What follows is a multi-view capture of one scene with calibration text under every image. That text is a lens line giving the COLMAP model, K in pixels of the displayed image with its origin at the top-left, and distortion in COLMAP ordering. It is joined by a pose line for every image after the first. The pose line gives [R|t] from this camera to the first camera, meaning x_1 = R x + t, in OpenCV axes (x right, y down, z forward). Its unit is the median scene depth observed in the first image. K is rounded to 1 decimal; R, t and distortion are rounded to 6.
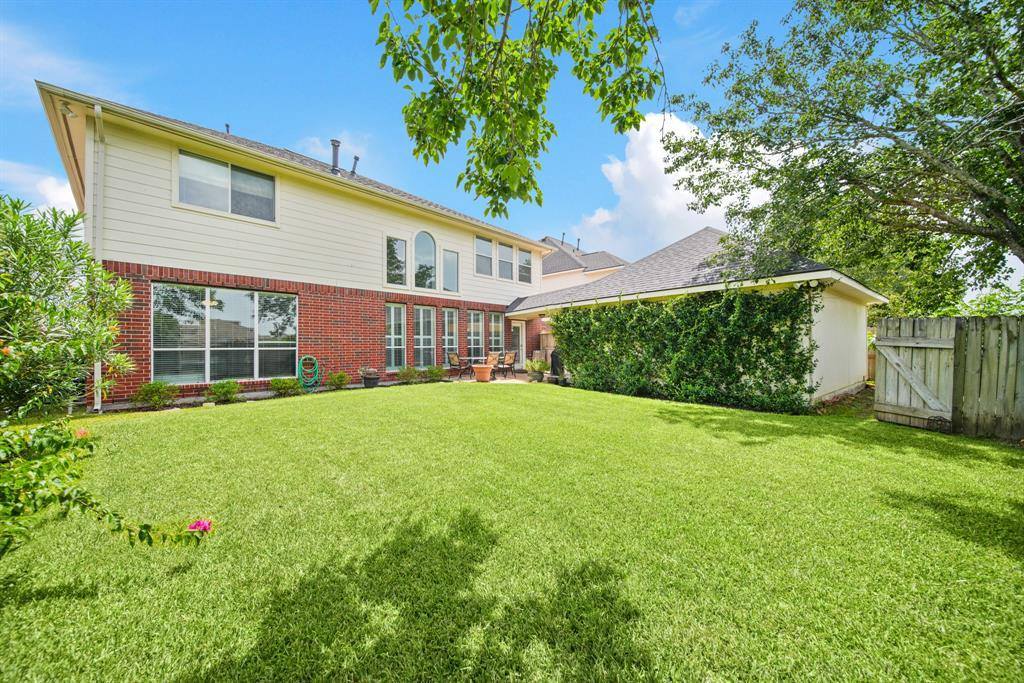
lens RADIAL K [[370.4, 0, 511.5], [0, 370.4, 346.9], [0, 0, 1]] dist [-0.000148, -0.000060]
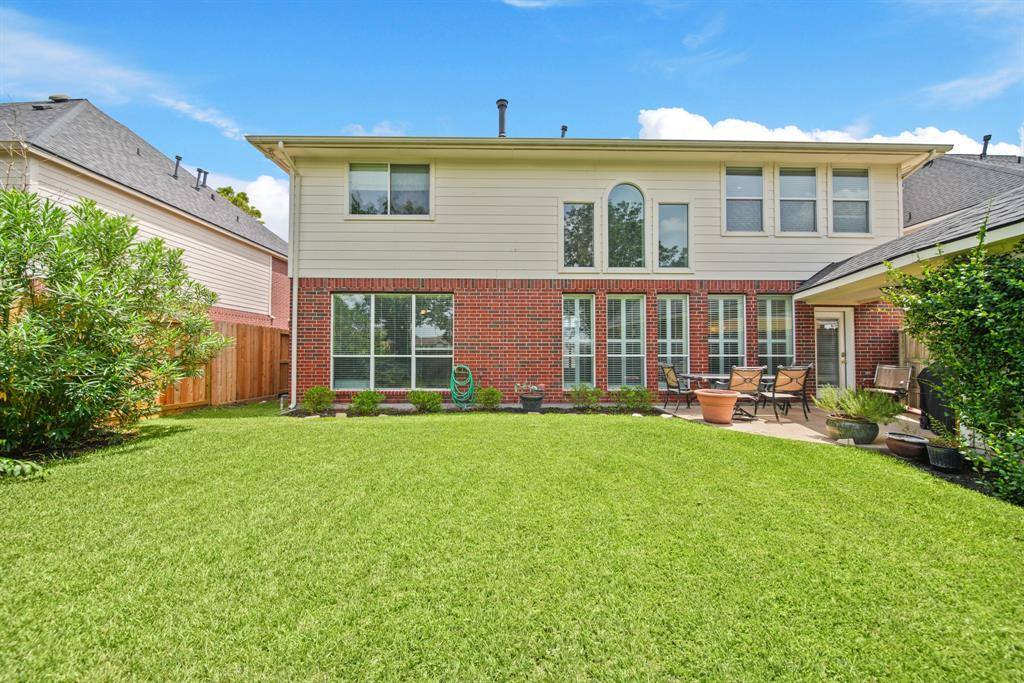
lens RADIAL K [[358.0, 0, 511.8], [0, 358.0, 342.3], [0, 0, 1]] dist [0.001309, 0.000132]
pose [[0.693972, -0.012822, -0.719888, 0.090255], [-0.006262, 0.999696, -0.023842, -0.007241], [0.719975, 0.021053, 0.693681, 0.422826]]
